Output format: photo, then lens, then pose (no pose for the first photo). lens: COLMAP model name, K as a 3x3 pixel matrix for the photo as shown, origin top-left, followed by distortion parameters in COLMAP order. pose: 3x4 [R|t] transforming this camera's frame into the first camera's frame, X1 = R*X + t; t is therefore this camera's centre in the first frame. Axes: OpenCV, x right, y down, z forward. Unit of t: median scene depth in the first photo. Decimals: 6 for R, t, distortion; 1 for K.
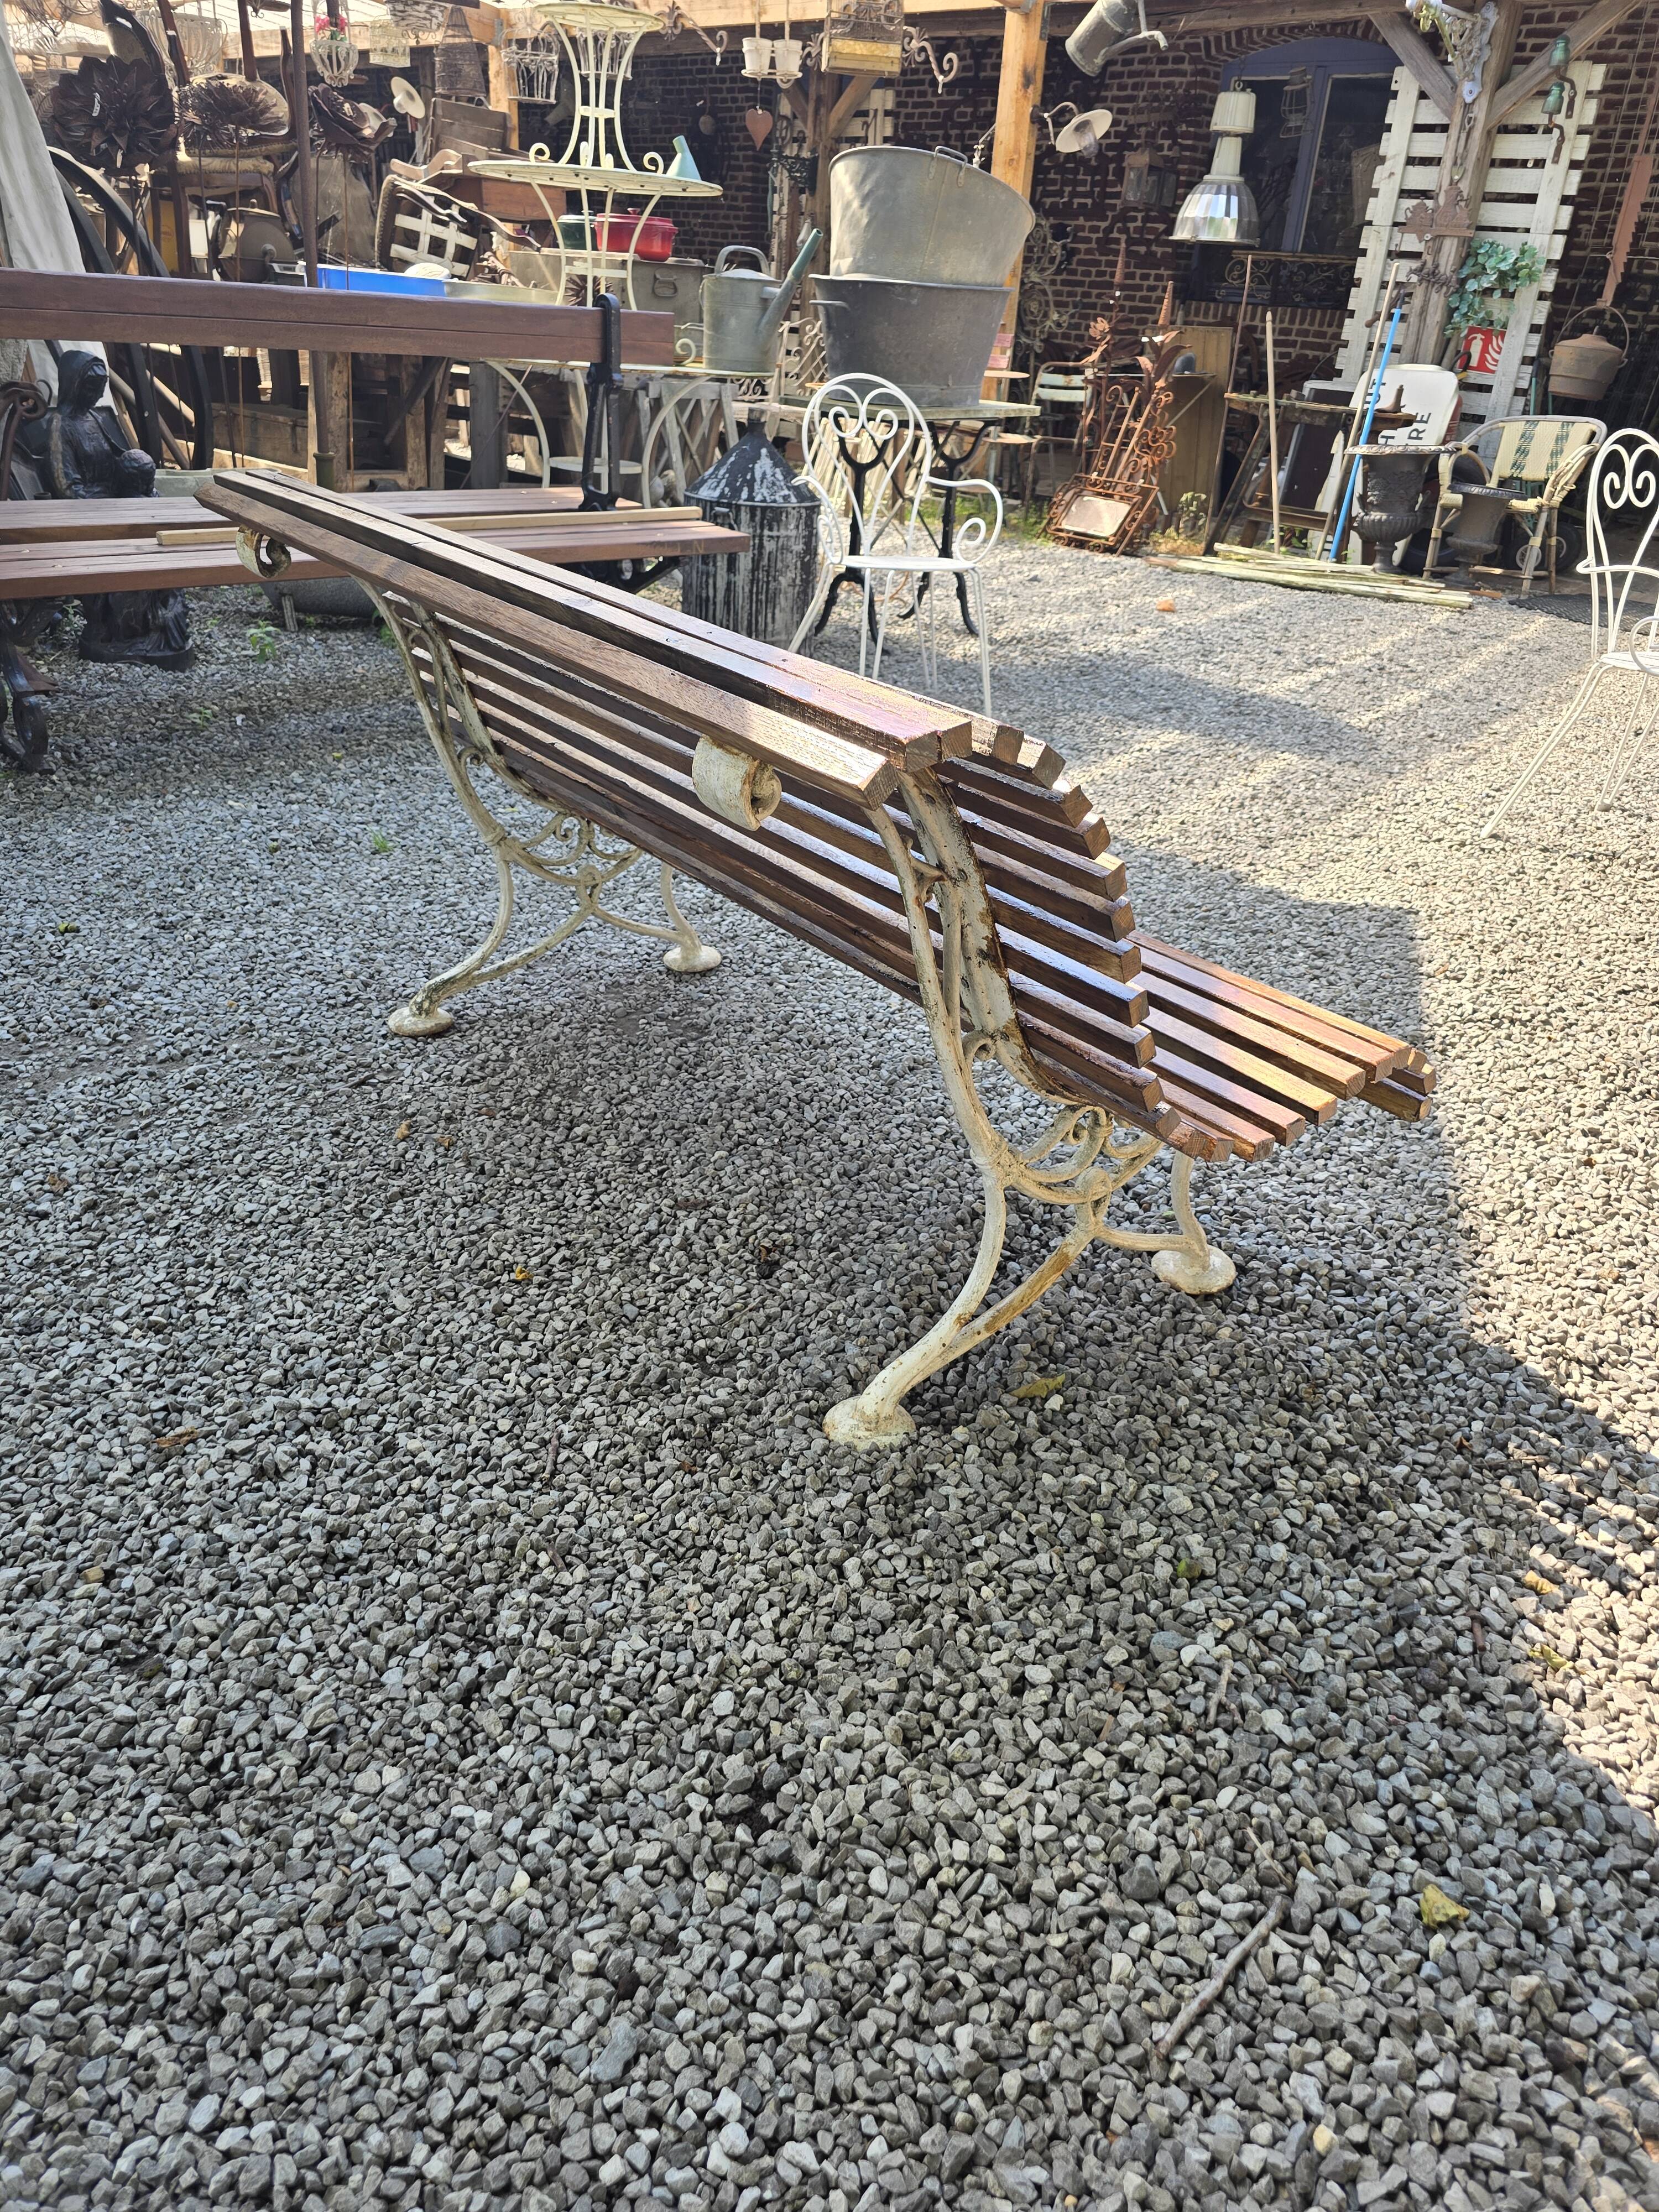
lens RADIAL K [[1482.9, 0, 824.8], [0, 1482.9, 1081.6], [0, 0, 1]] dist [0.053589, -0.052191]
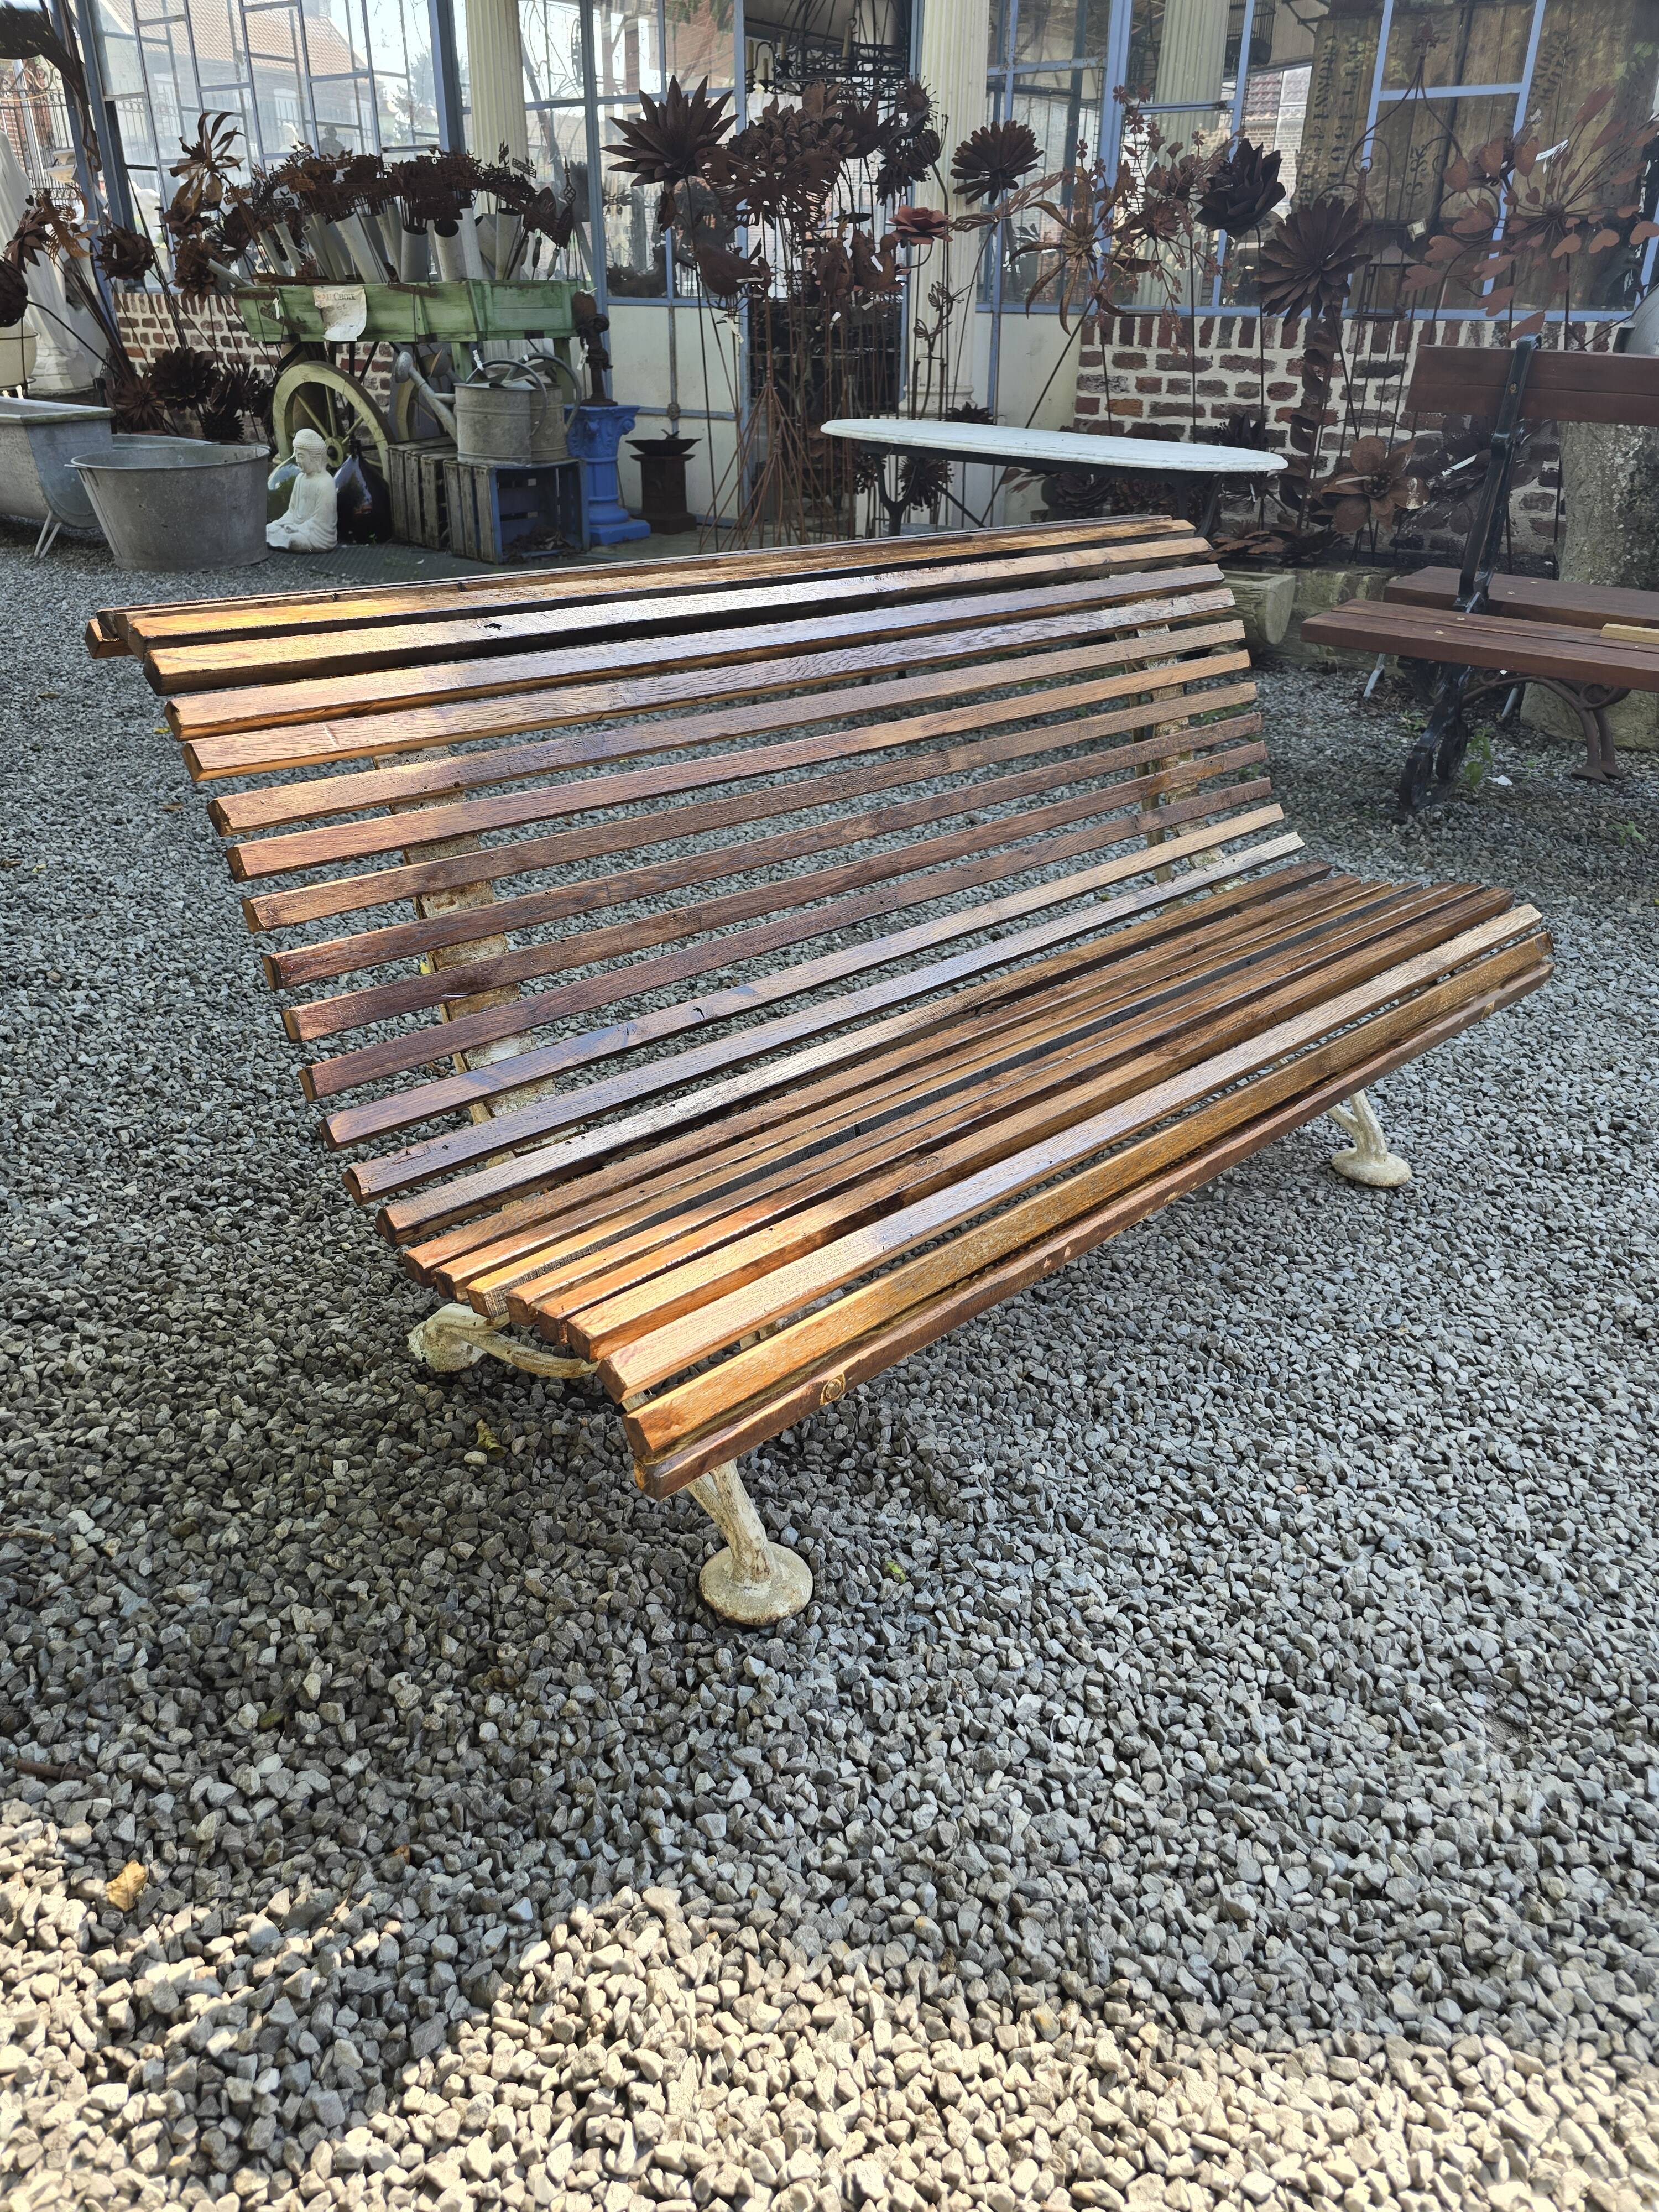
lens RADIAL K [[1482.9, 0, 824.8], [0, 1482.9, 1081.6], [0, 0, 1]] dist [0.053589, -0.052191]
pose [[0.161300, 0.410311, -0.897567, 0.285709], [-0.471035, 0.831208, 0.295327, -0.110702], [0.867241, 0.375150, 0.327345, 0.241748]]
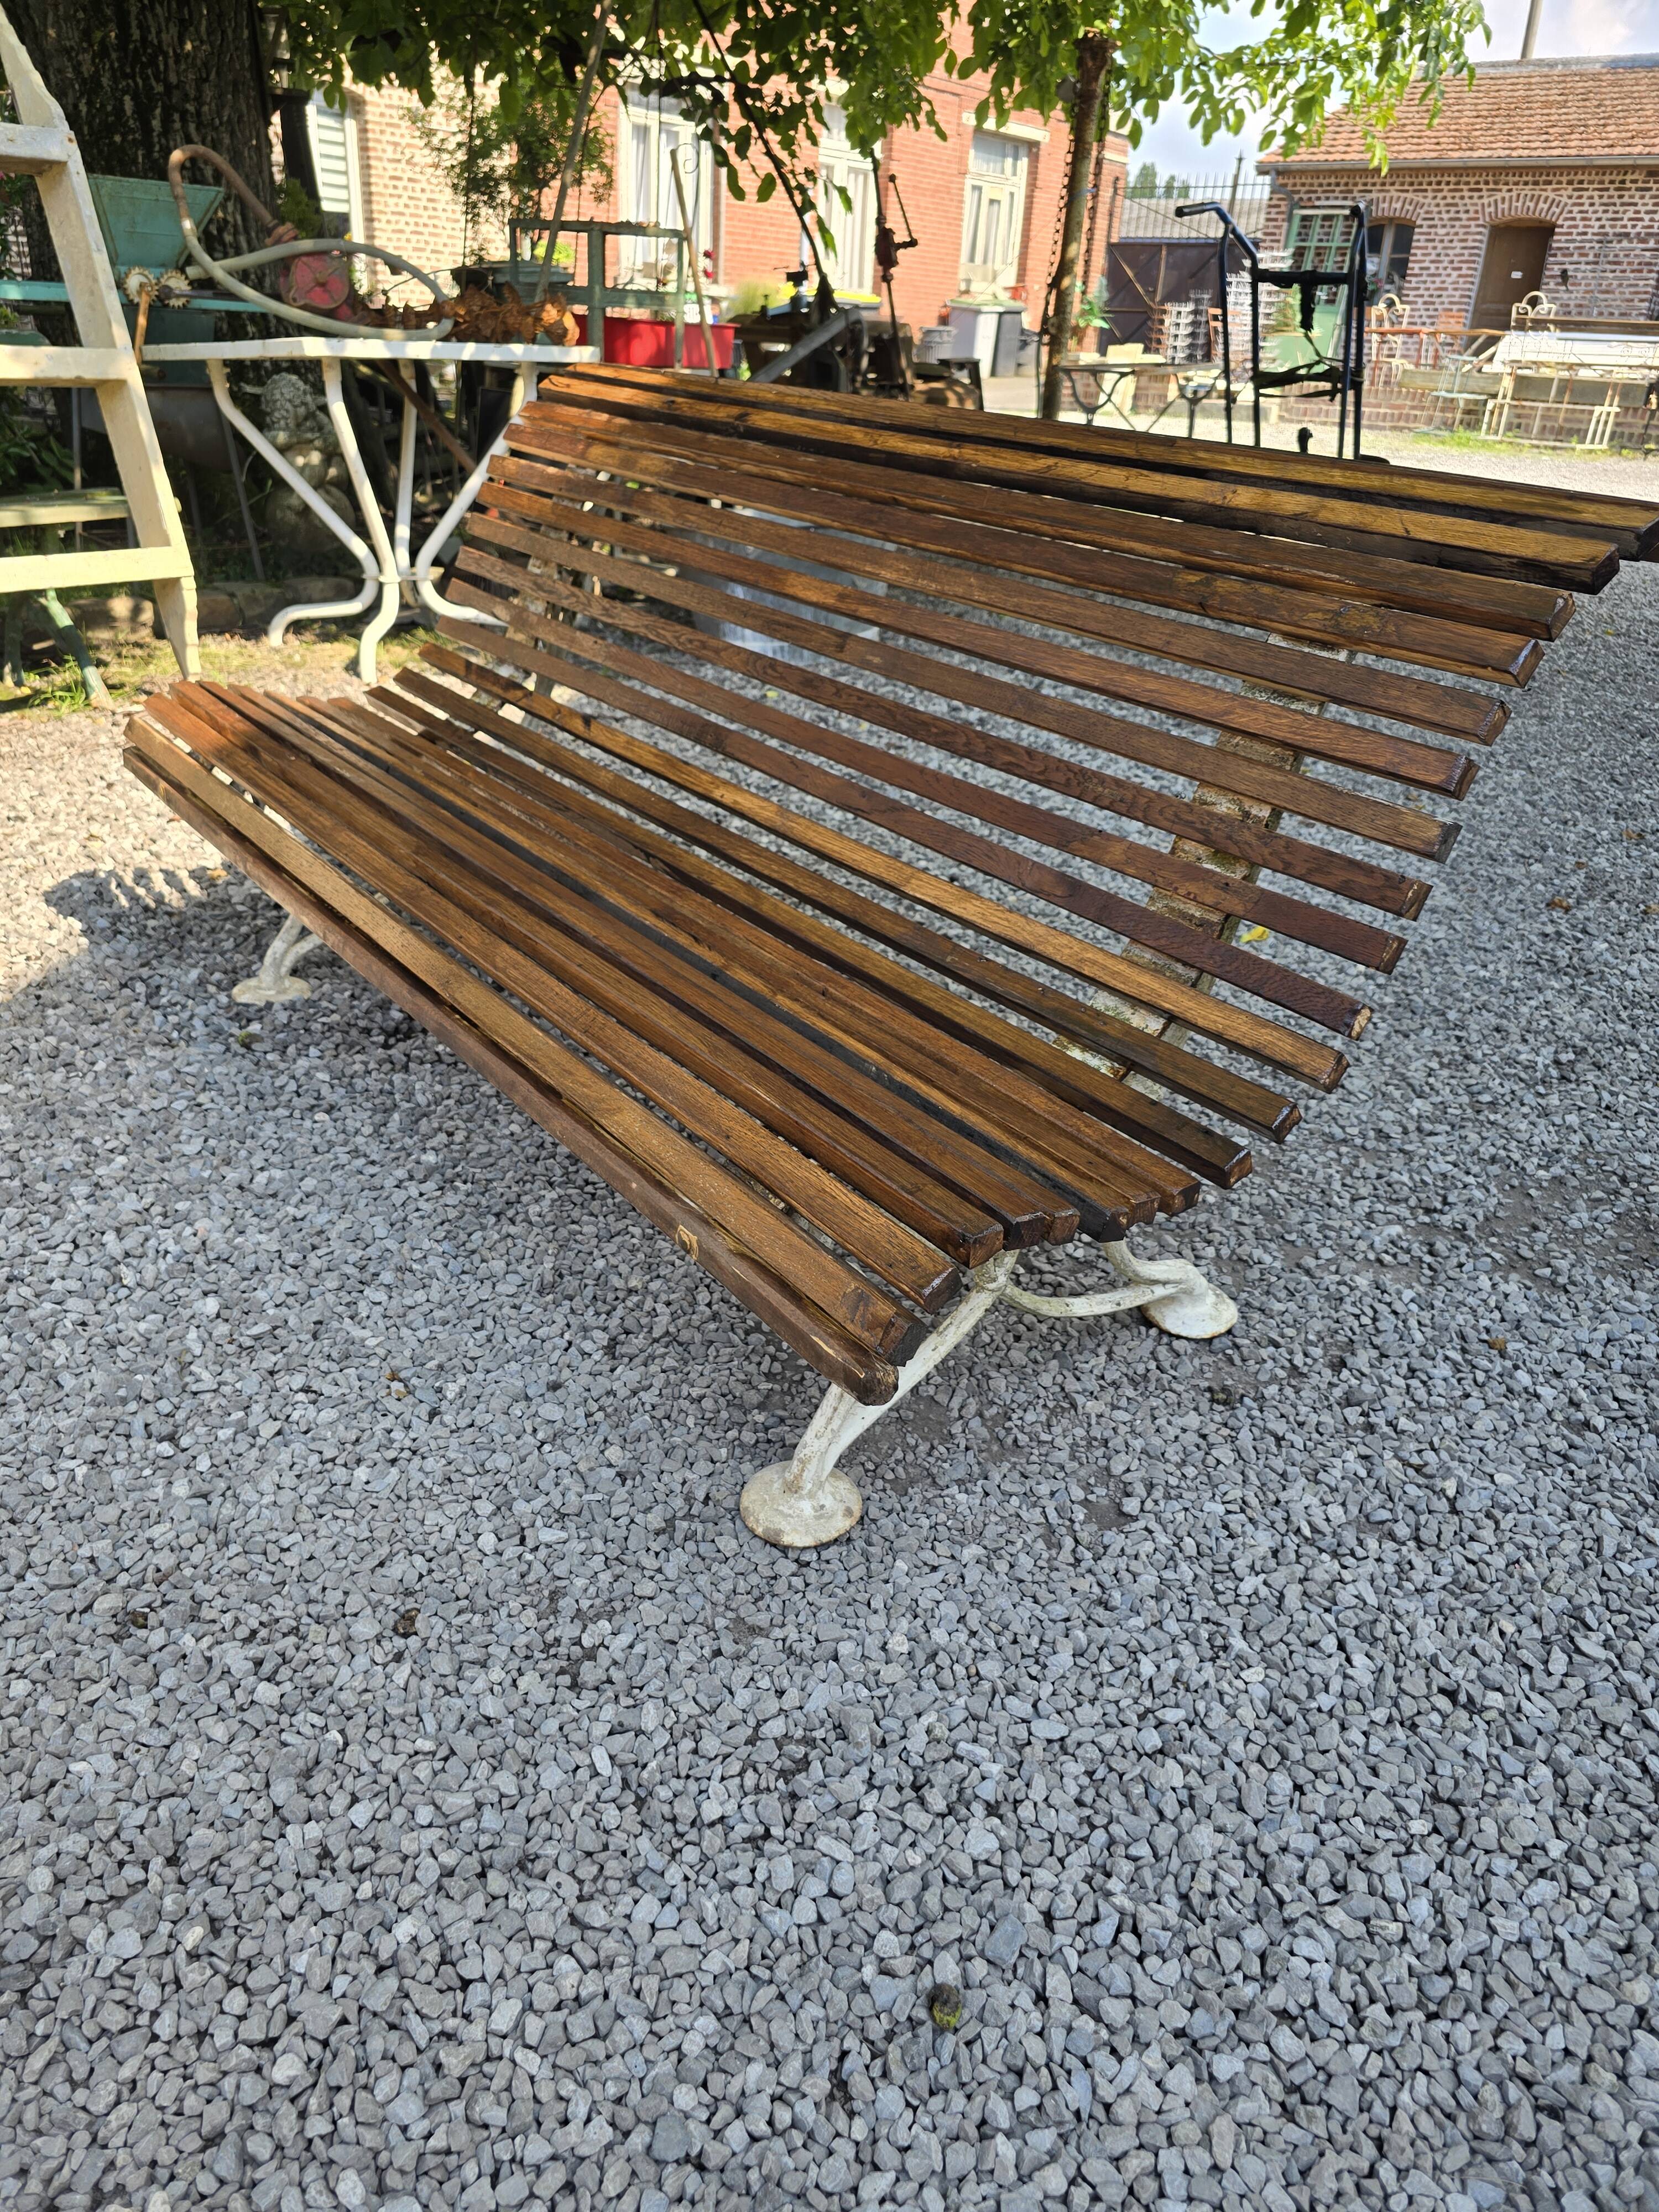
lens RADIAL K [[1492.6, 0, 814.7], [0, 1492.6, 1093.4], [0, 0, 1]] dist [0.049463, -0.048144]
pose [[-0.992800, -0.070196, -0.097057, -0.020005], [-0.119775, 0.573375, 0.810491, -0.276364], [-0.001243, 0.816281, -0.577654, 0.598982]]
